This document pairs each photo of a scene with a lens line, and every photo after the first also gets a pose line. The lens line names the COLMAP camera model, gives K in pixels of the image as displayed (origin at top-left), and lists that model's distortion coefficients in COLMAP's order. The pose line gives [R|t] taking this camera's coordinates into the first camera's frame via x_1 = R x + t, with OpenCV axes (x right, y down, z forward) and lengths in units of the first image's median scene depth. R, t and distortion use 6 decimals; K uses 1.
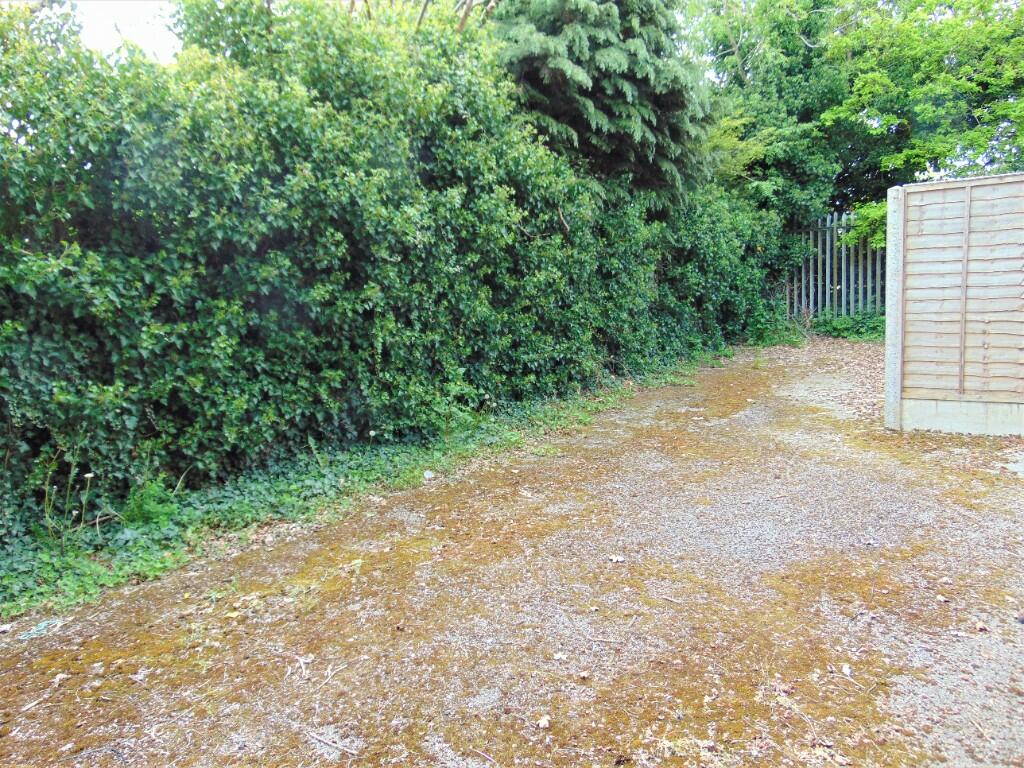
lens RADIAL K [[760.3, 0, 512.0], [0, 760.3, 384.0], [0, 0, 1]] dist [-0.010585, 0.002205]
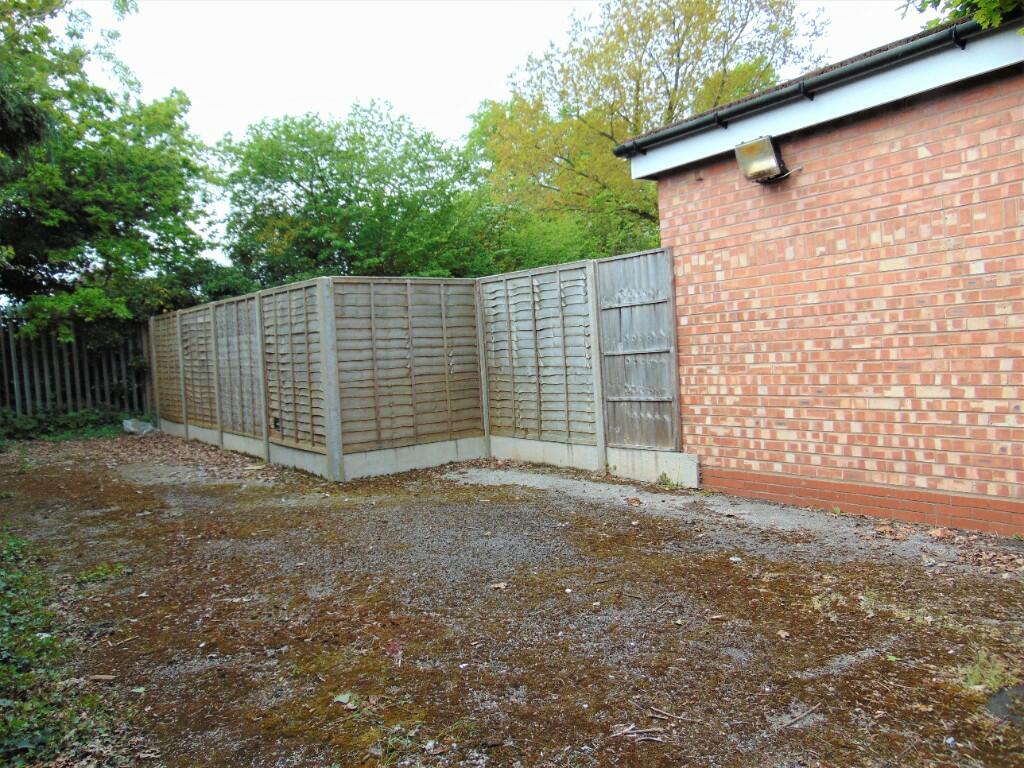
lens RADIAL K [[760.3, 0, 512.0], [0, 760.3, 384.0], [0, 0, 1]] dist [-0.010585, 0.002205]
pose [[0.309515, -0.010108, 0.950841, -0.708658], [0.155597, 0.987004, -0.040157, -0.000417], [-0.938078, 0.160377, 0.307065, 0.510612]]
